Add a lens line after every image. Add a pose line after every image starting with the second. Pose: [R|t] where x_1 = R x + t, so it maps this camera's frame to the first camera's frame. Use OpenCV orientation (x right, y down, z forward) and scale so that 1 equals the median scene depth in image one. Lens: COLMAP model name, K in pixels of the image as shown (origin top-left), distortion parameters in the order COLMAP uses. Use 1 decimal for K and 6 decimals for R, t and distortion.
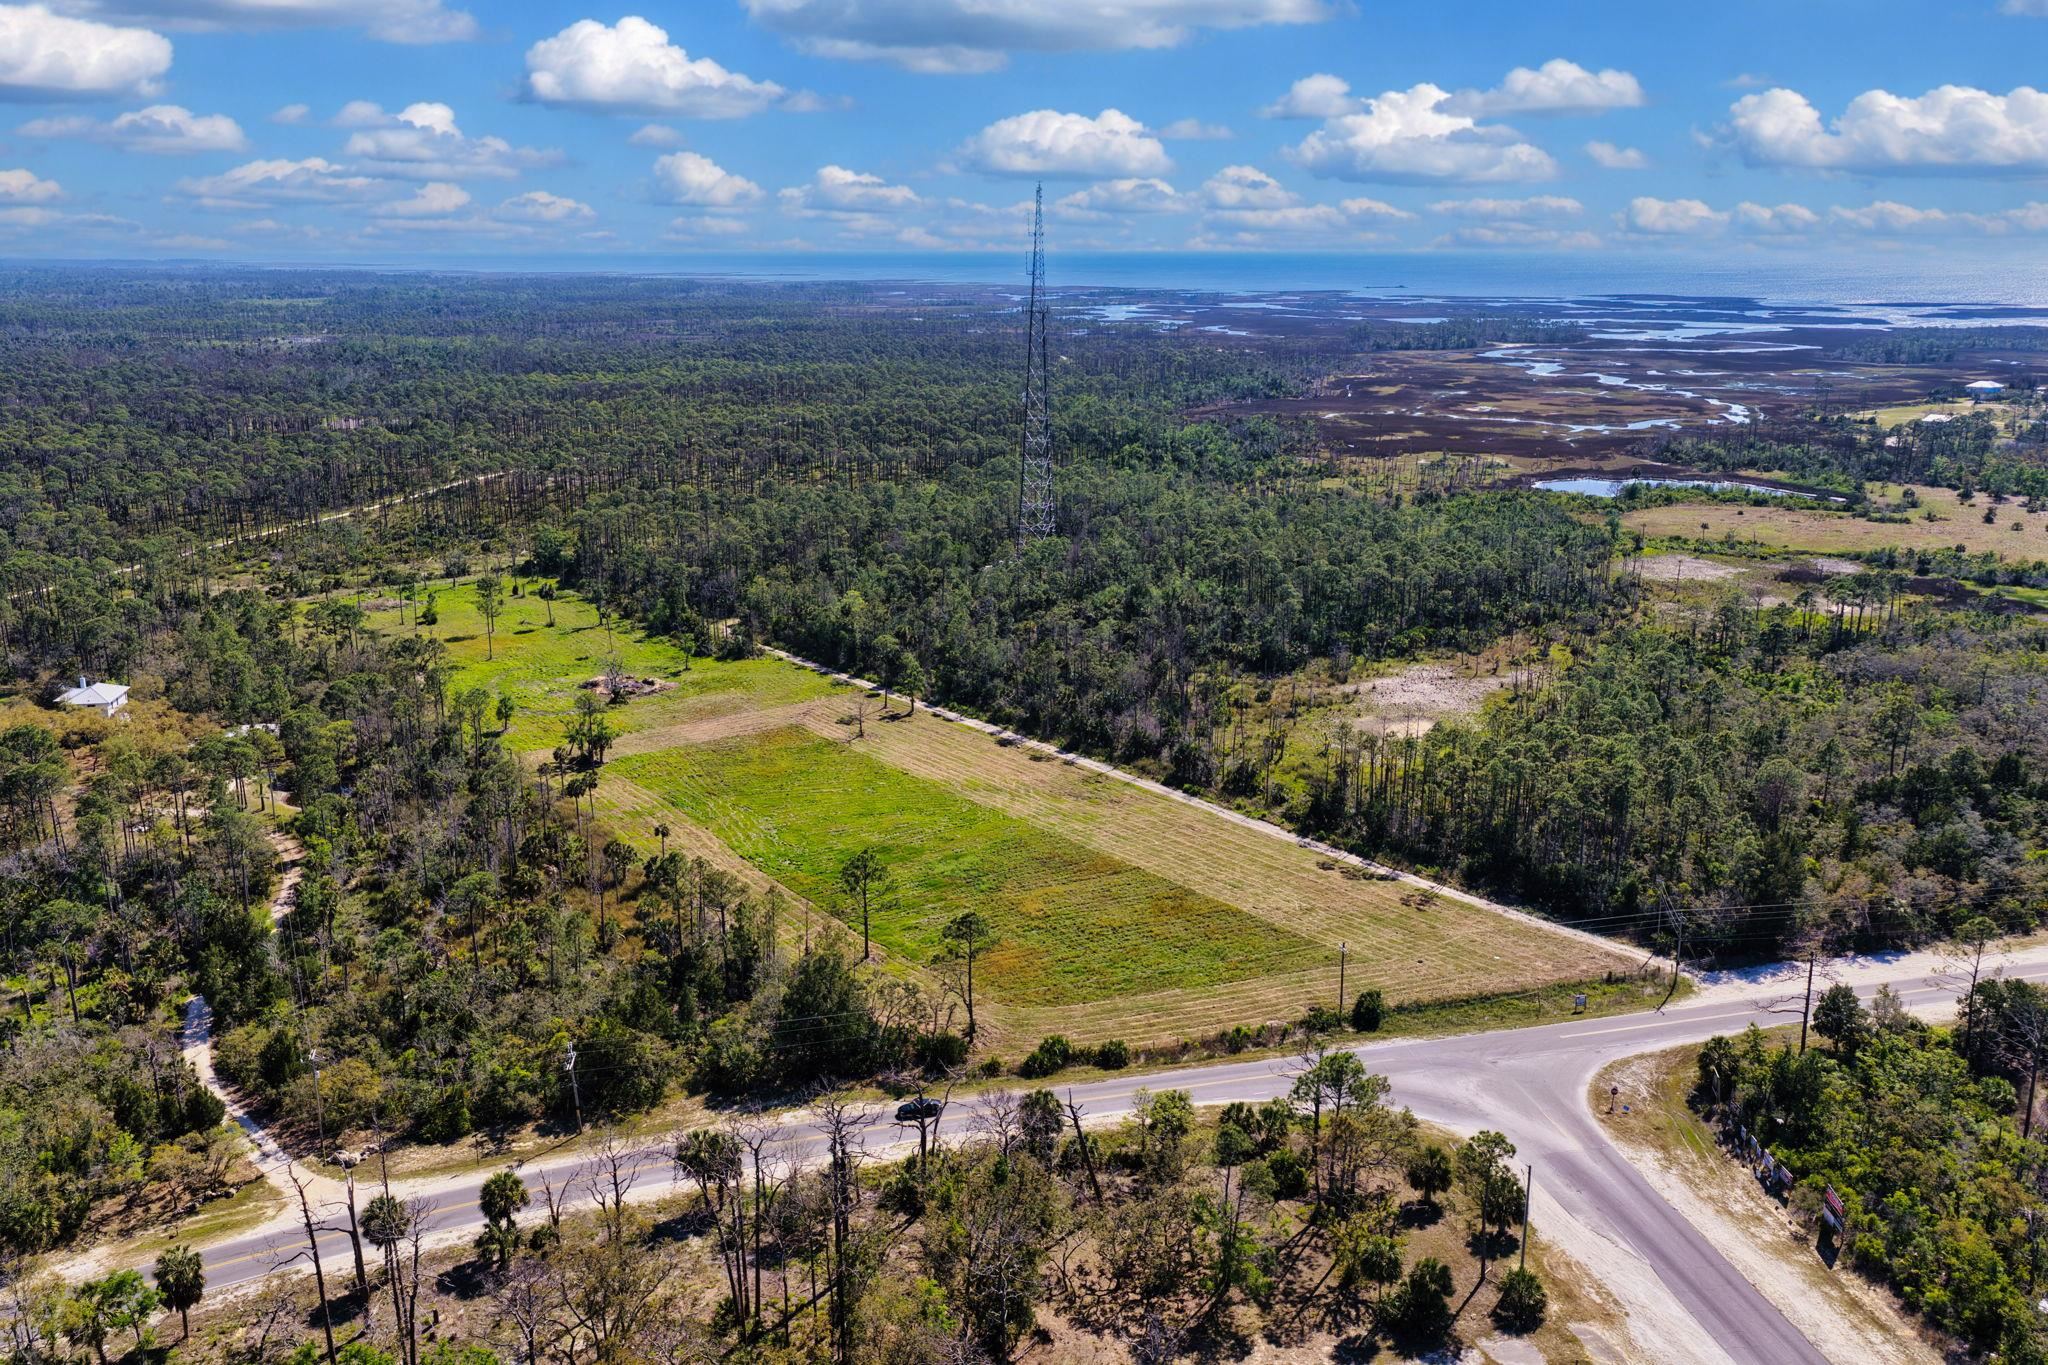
lens RADIAL K [[1707.9, 0, 1024.2], [0, 1707.9, 712.1], [0, 0, 1]] dist [-0.004289, 0.007402]
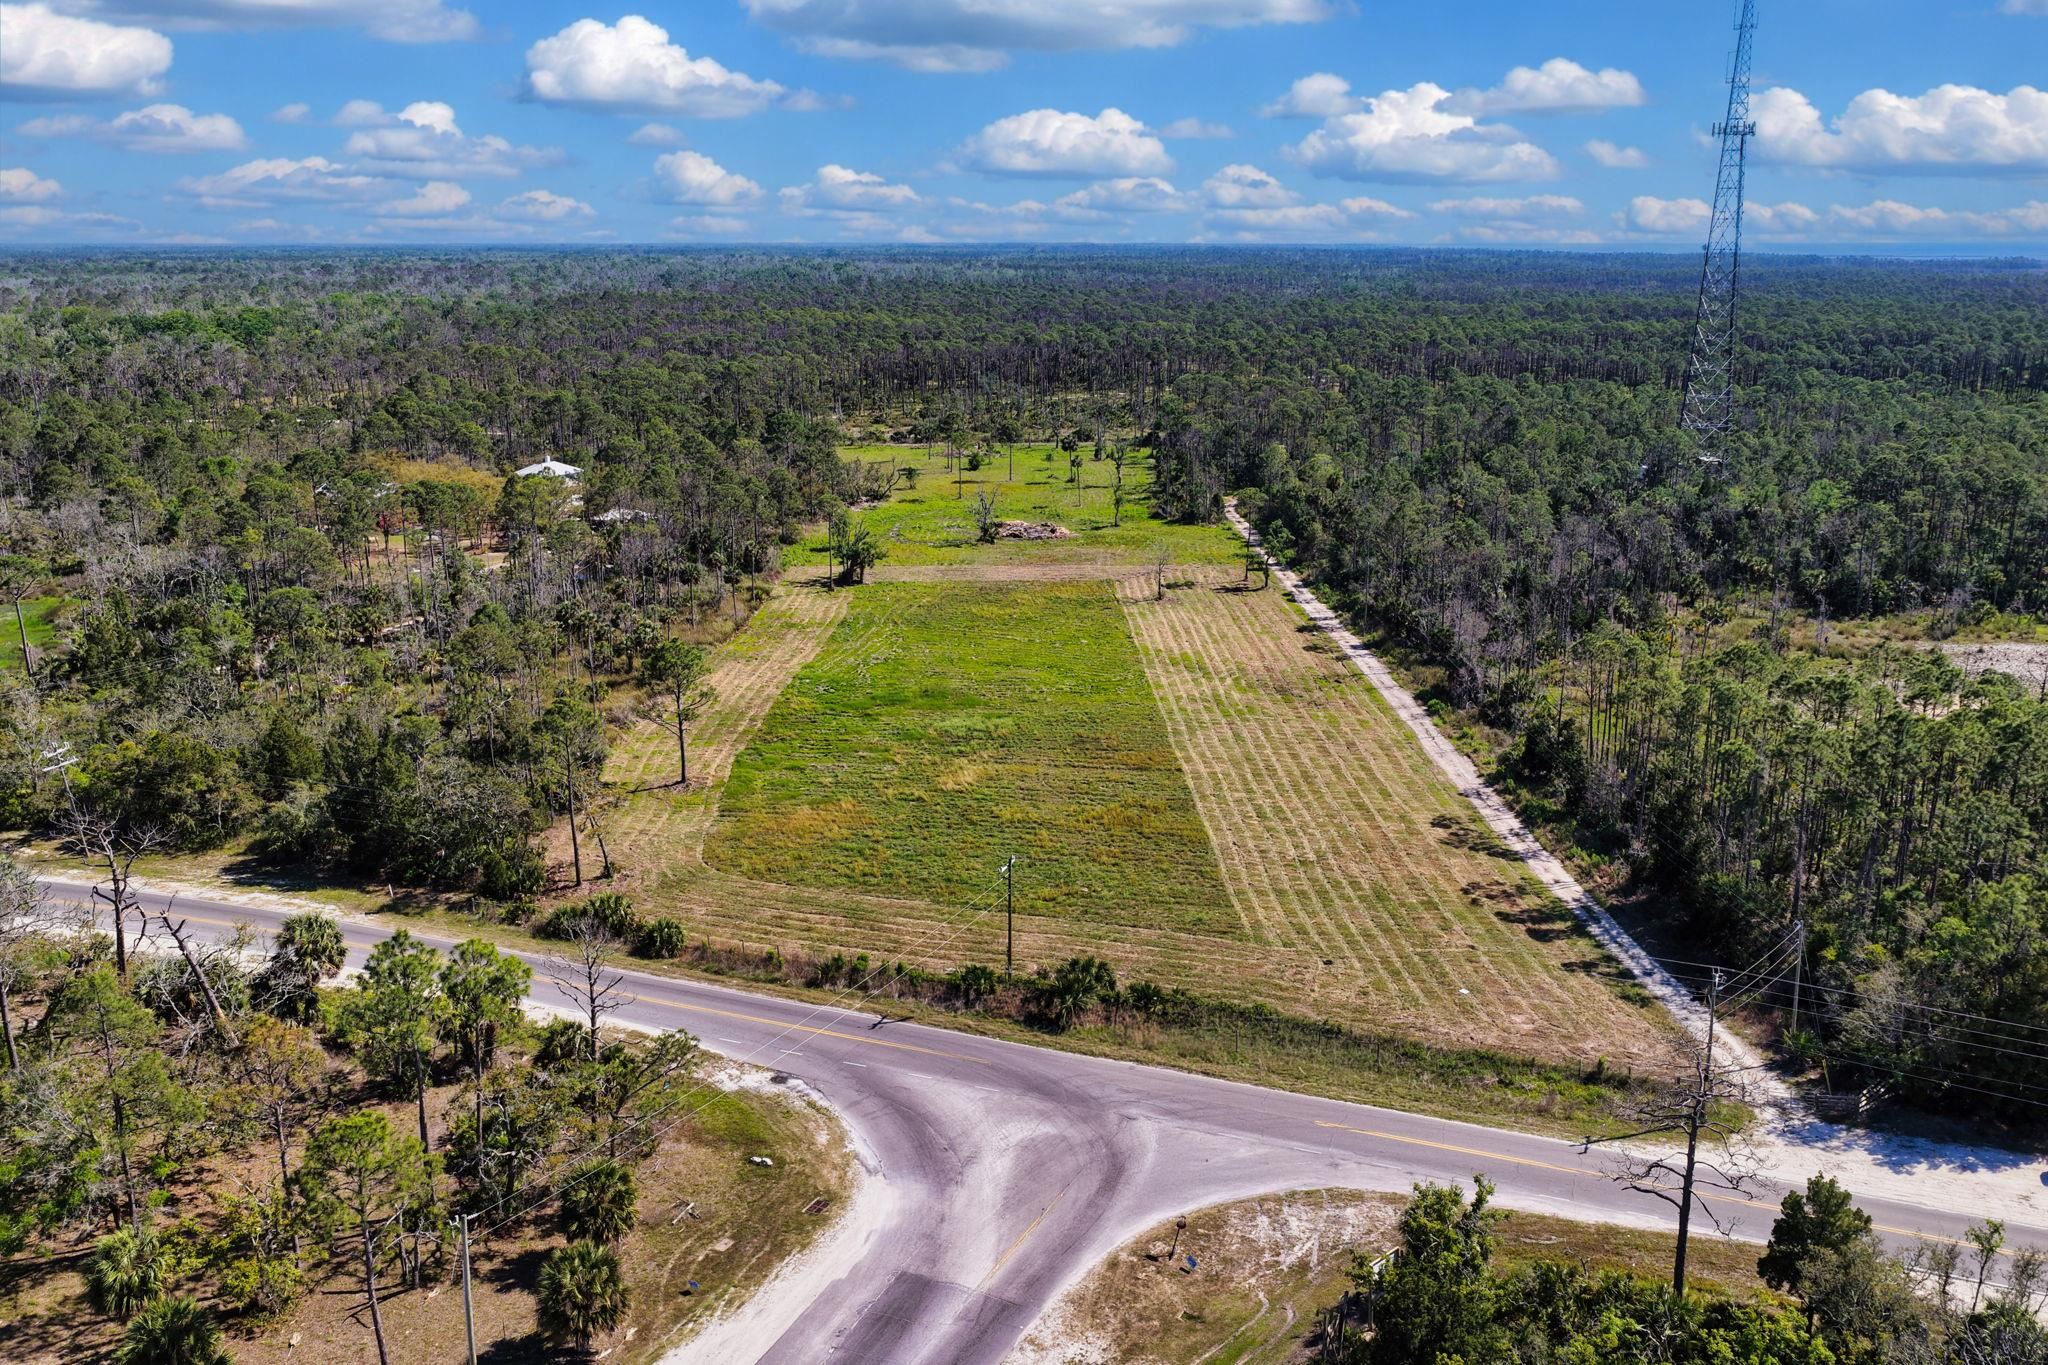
lens RADIAL K [[1725.2, 0, 1024.0], [0, 1725.2, 682.5], [0, 0, 1]] dist [-0.003812, 0.017298]
pose [[0.801463, 0.149911, -0.578951, 0.301077], [-0.157894, 0.986765, 0.036929, 0.030363], [0.576825, 0.061816, 0.814525, 0.293644]]
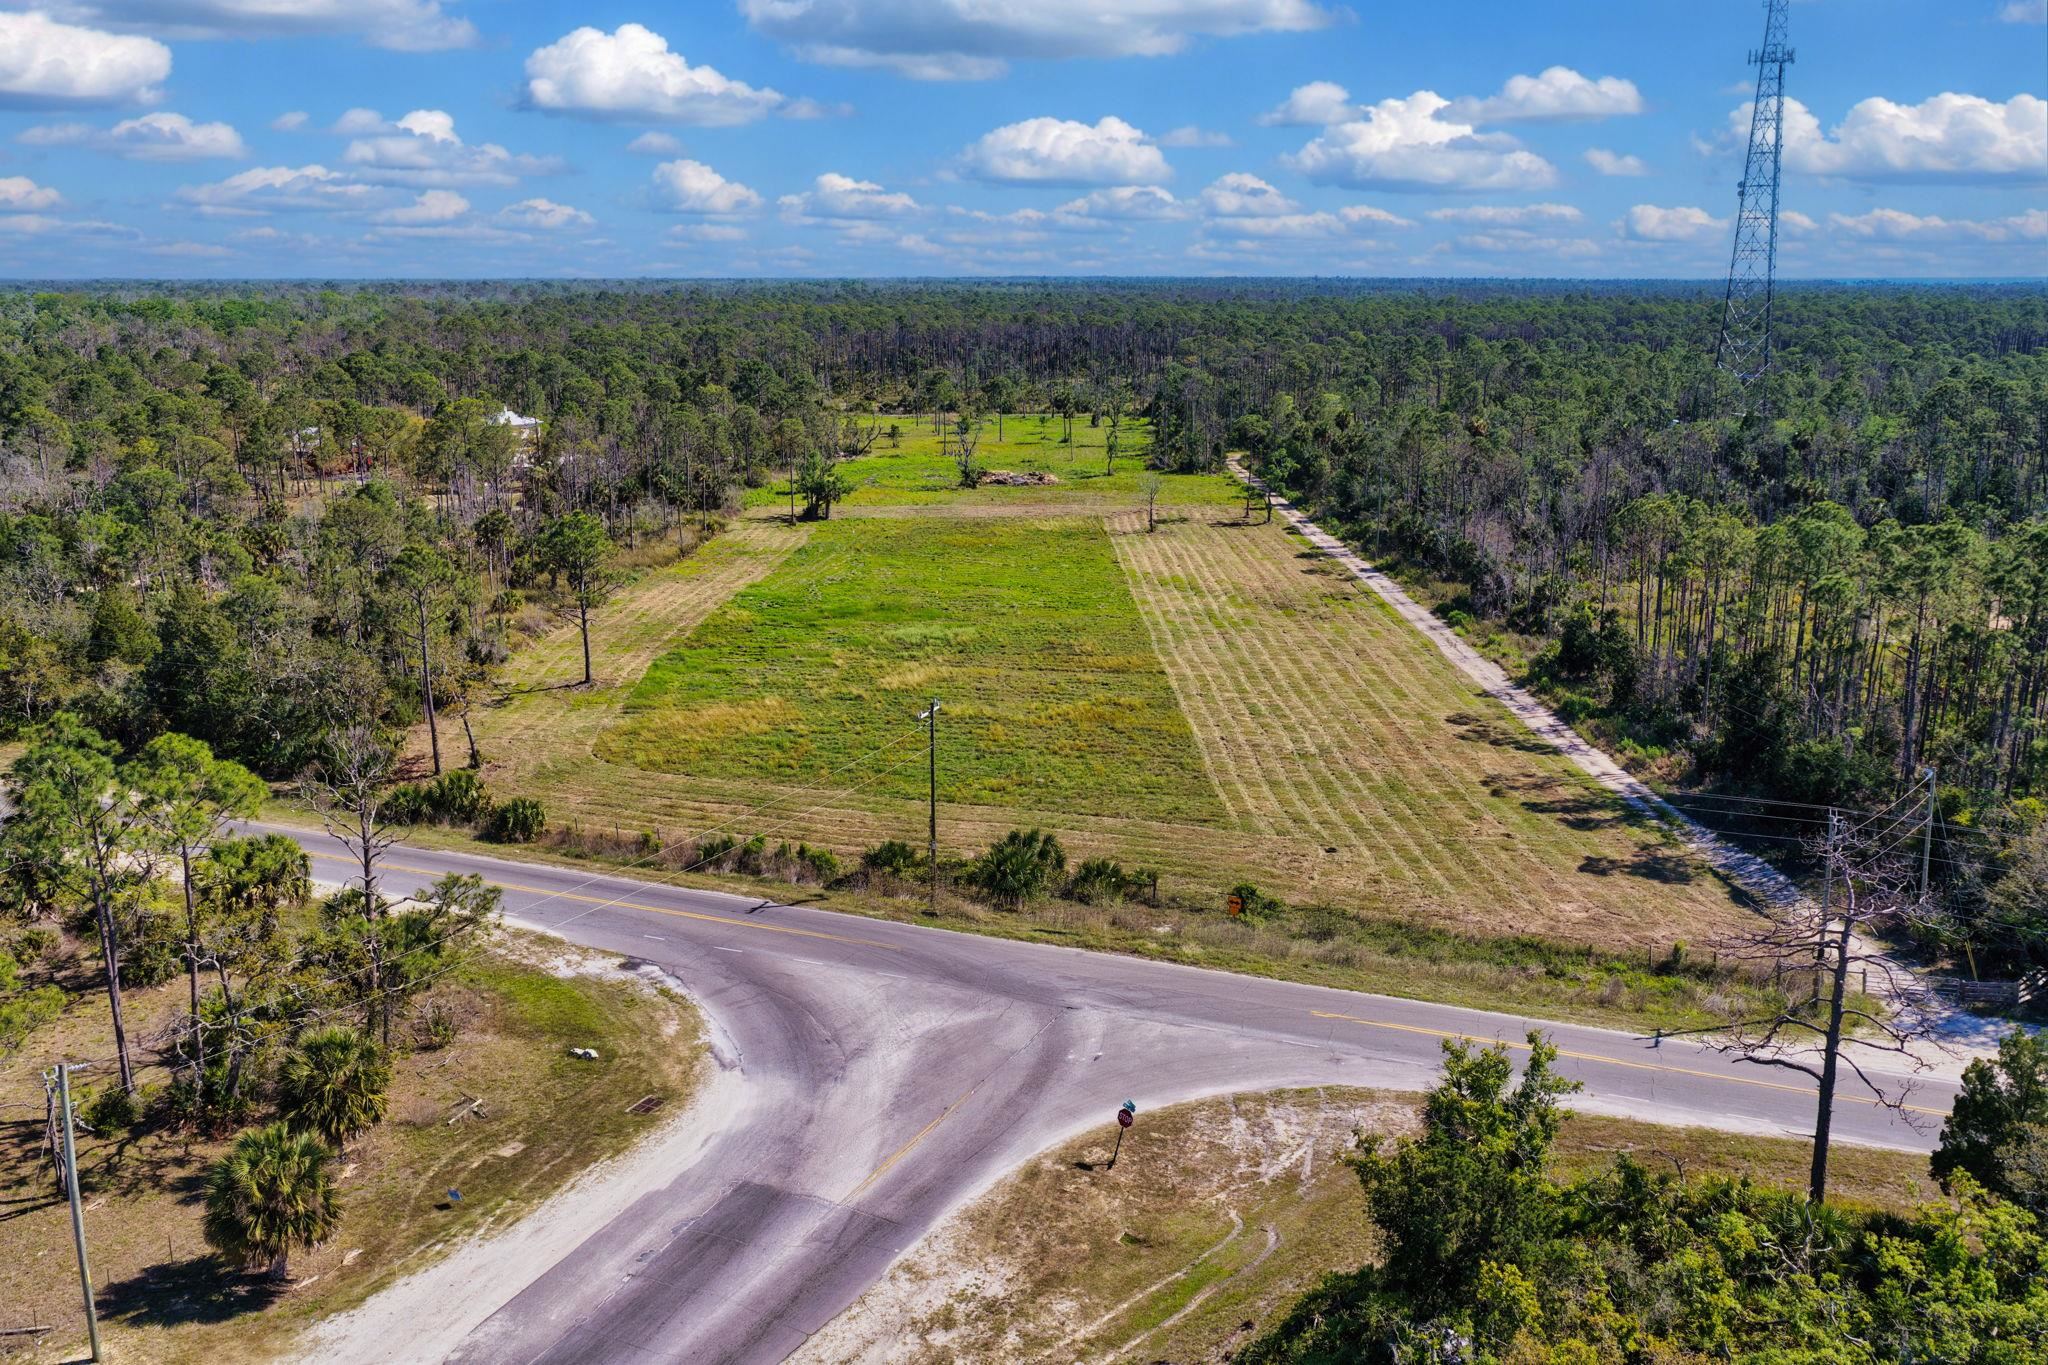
lens RADIAL K [[1725.2, 0, 1024.0], [0, 1725.2, 682.5], [0, 0, 1]] dist [-0.003812, 0.017298]
pose [[0.796853, 0.139630, -0.587817, 0.278569], [-0.159136, 0.987079, 0.018743, 0.067056], [0.582839, 0.078607, 0.808777, 0.358948]]
